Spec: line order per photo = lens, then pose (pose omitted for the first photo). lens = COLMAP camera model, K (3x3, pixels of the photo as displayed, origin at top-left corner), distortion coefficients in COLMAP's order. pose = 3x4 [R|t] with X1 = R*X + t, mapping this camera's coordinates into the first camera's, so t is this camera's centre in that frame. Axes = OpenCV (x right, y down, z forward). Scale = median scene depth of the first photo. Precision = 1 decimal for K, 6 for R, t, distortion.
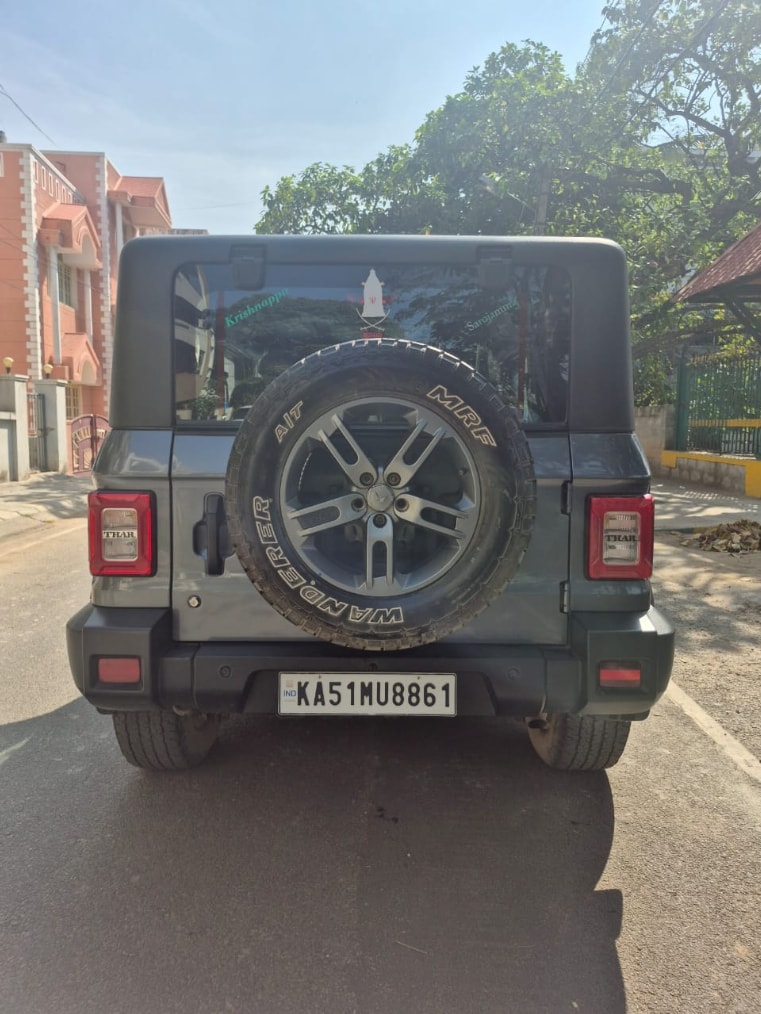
lens RADIAL K [[702.0, 0, 380.5], [0, 702.0, 507.0], [0, 0, 1]] dist [0.011057, -0.006887]
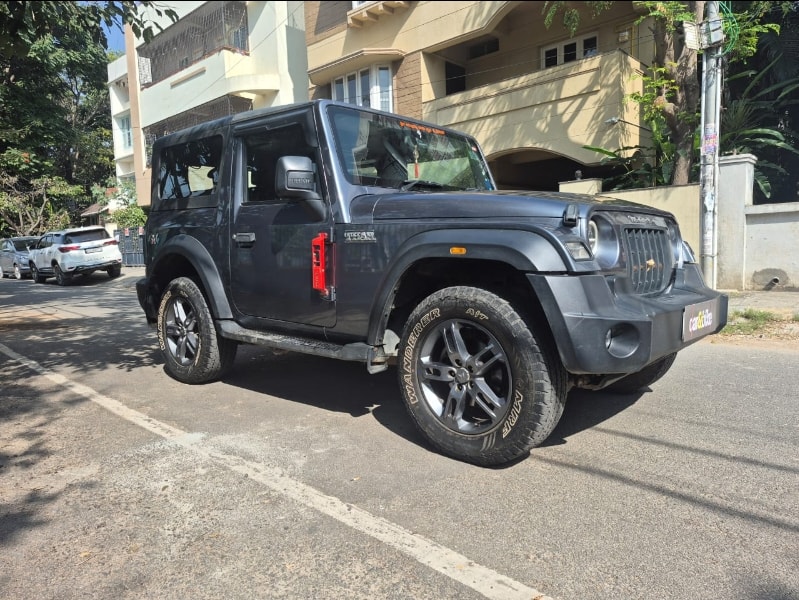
lens RADIAL K [[553.2, 0, 393.5], [0, 553.2, 316.3], [0, 0, 1]] dist [0.011057, -0.006887]
pose [[-0.670269, 0.096947, -0.735758, 0.843024], [-0.061421, 0.980782, 0.185186, -0.044951], [0.739572, 0.169315, -0.651434, 1.428509]]
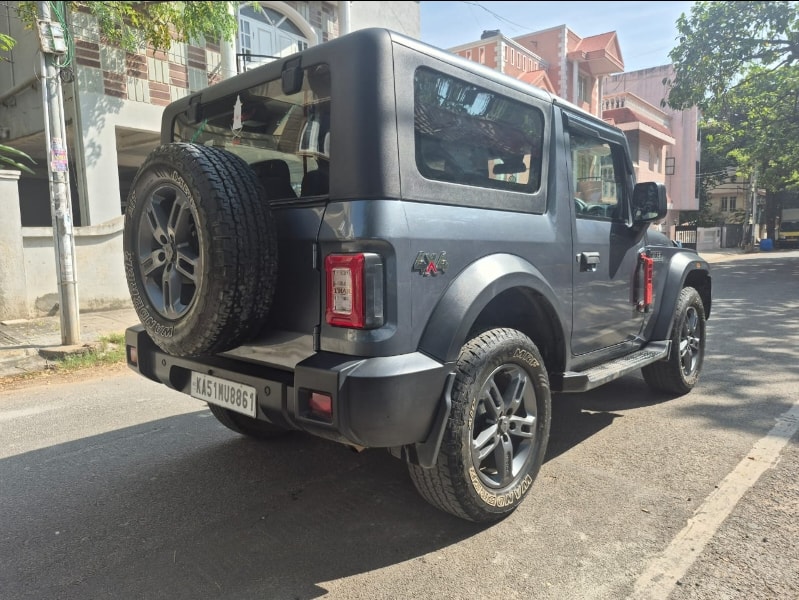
lens RADIAL K [[553.2, 0, 393.5], [0, 553.2, 316.3], [0, 0, 1]] dist [0.011057, -0.006887]
pose [[0.739953, 0.064534, -0.669556, 0.603648], [-0.048748, 0.997915, 0.042310, 0.025838], [0.670890, 0.001332, 0.741555, 0.232530]]
